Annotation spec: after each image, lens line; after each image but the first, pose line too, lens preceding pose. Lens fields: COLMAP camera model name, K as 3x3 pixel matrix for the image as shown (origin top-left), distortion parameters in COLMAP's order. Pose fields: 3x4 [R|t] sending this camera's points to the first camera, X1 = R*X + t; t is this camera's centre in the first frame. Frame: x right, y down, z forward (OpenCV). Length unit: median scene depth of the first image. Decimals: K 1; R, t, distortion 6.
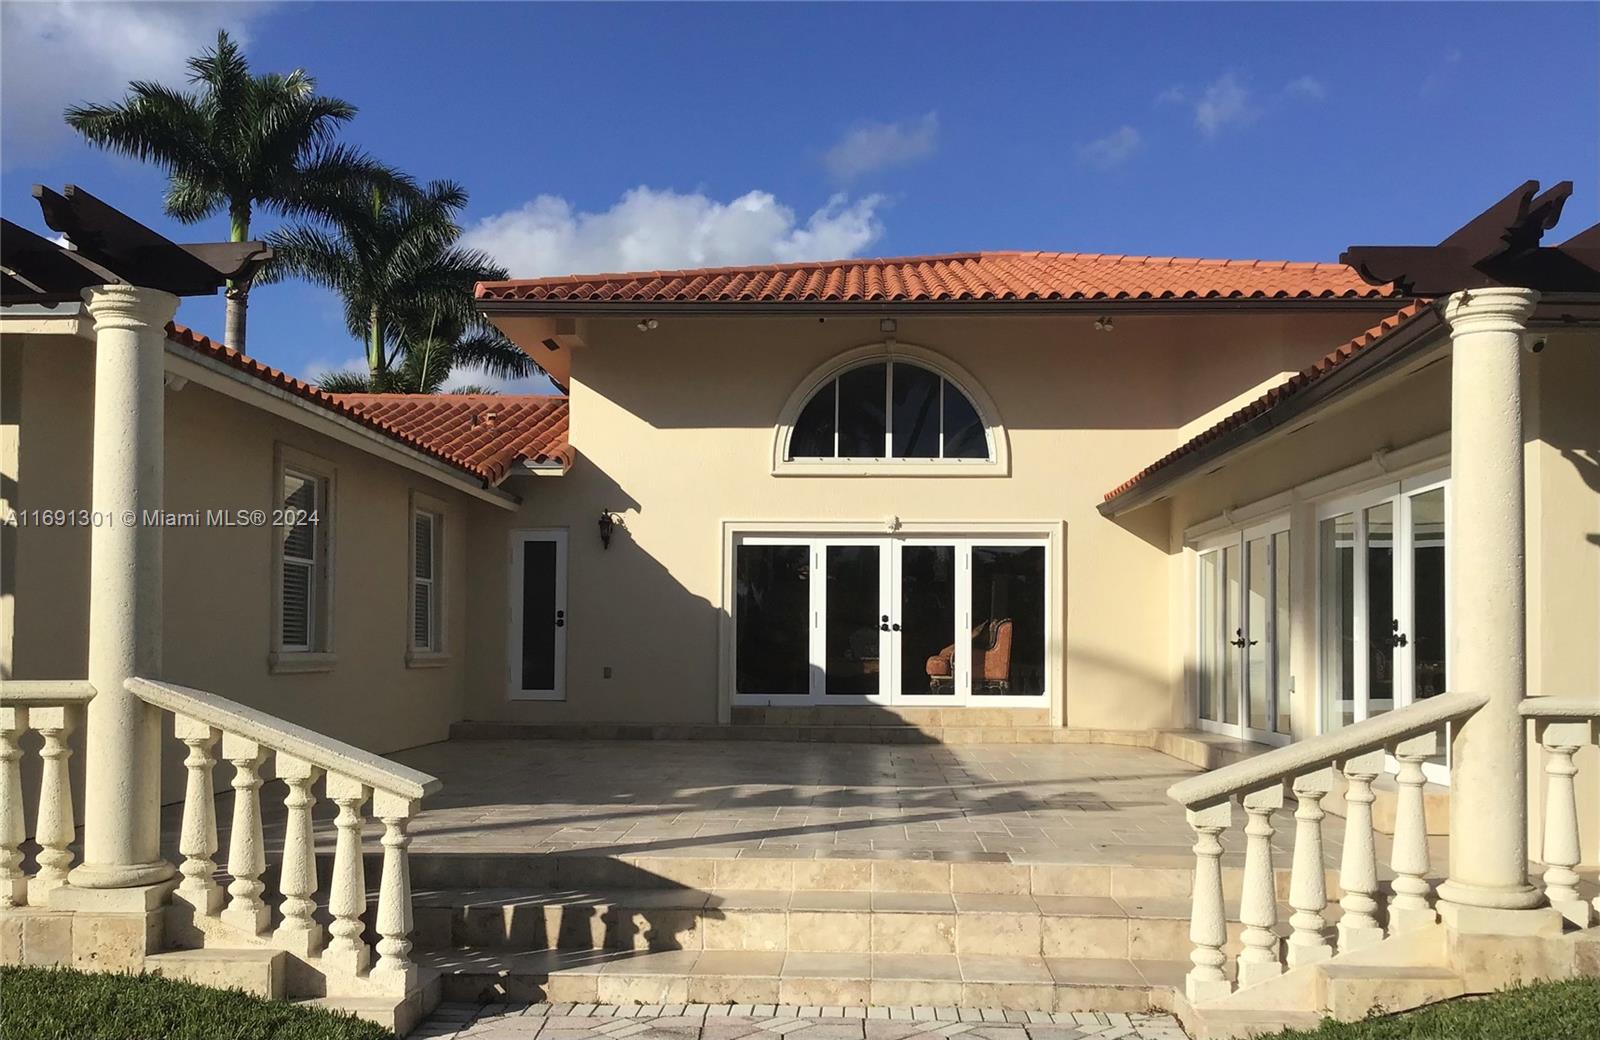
lens RADIAL K [[1503.6, 0, 805.0], [0, 1503.6, 585.1], [0, 0, 1]] dist [0.120854, -0.226536]
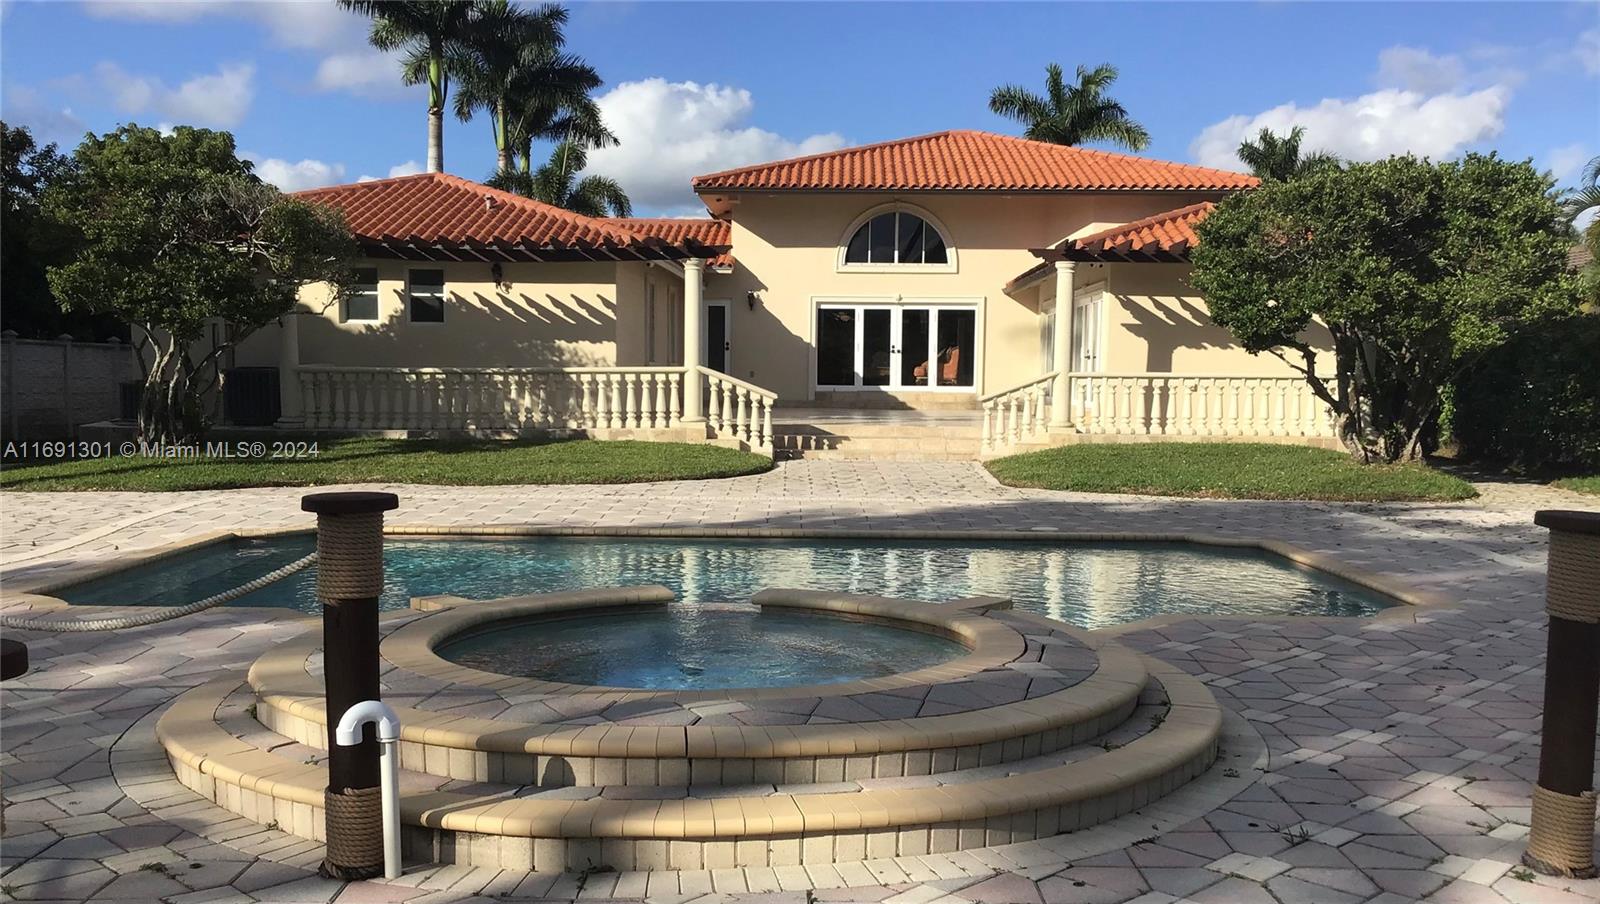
lens RADIAL K [[1522.1, 0, 801.9], [0, 1522.1, 533.9], [0, 0, 1]] dist [0.114228, -0.261557]
pose [[0.999981, 0.002254, 0.005708, -0.077666], [-0.003082, 0.988760, 0.149478, -0.033959], [-0.005307, -0.149492, 0.988749, -1.014978]]
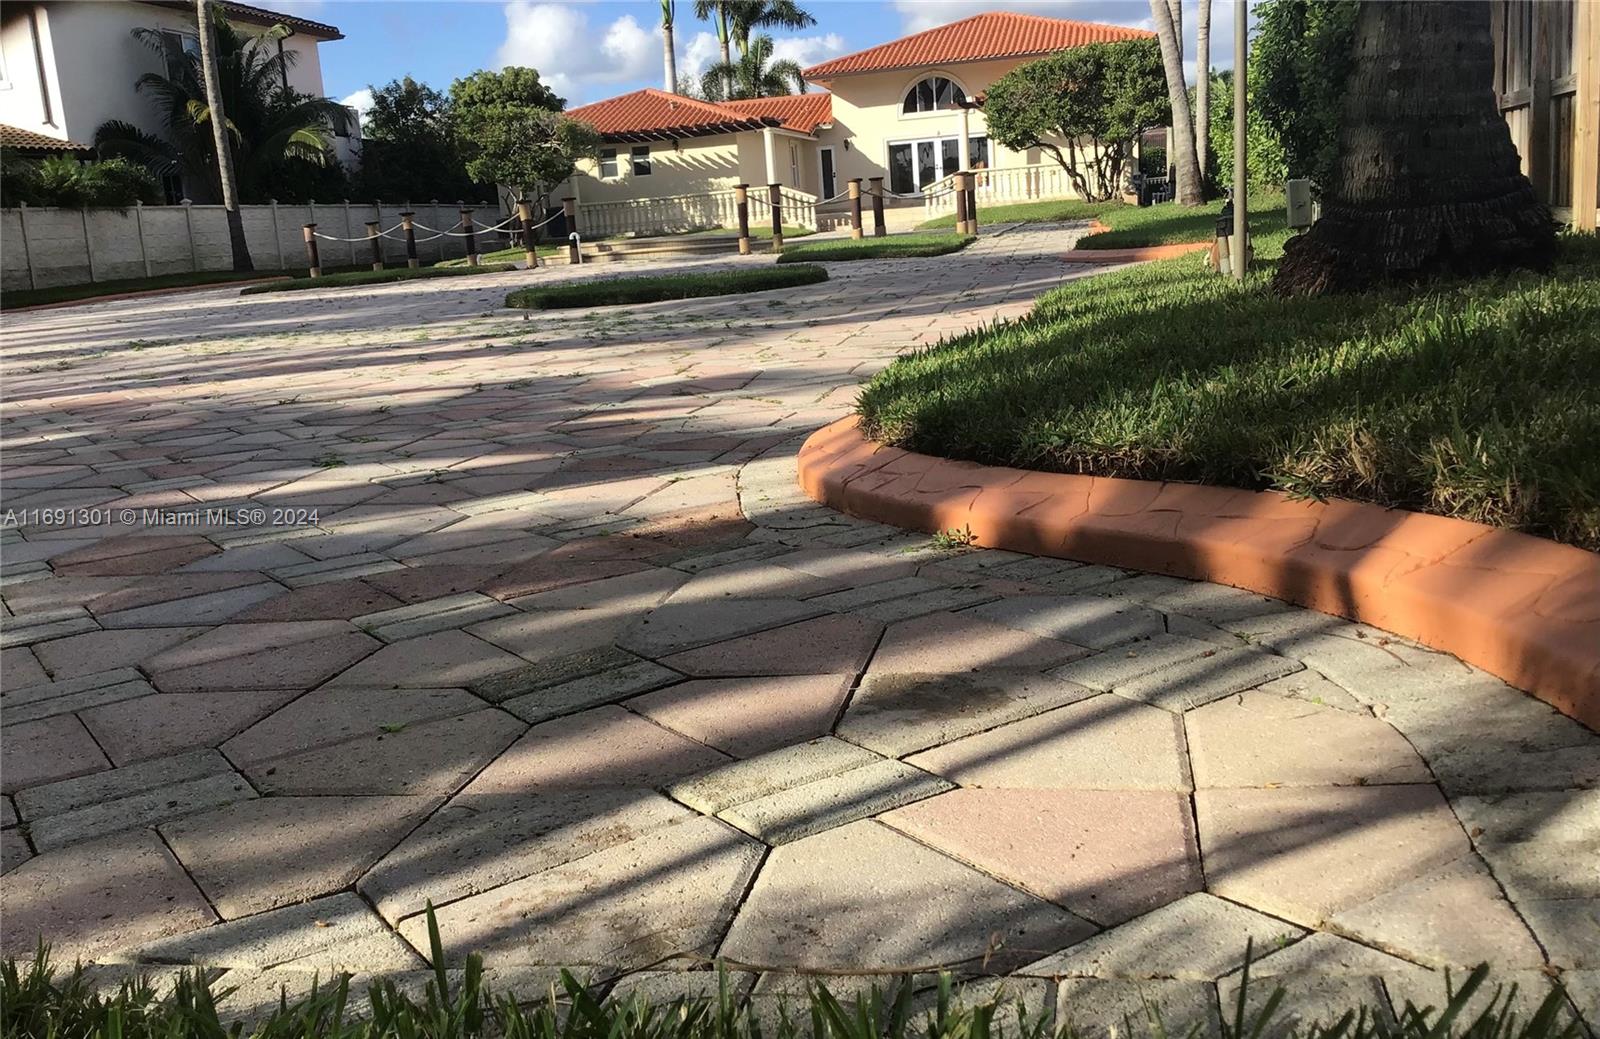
lens RADIAL K [[1503.6, 0, 805.0], [0, 1503.6, 584.6], [0, 0, 1]] dist [0.120854, -0.226536]
pose [[0.979650, -0.035367, -0.197573, 0.383439], [0.089175, 0.958559, 0.270577, -0.019831], [0.179816, -0.282689, 0.942206, -2.300313]]
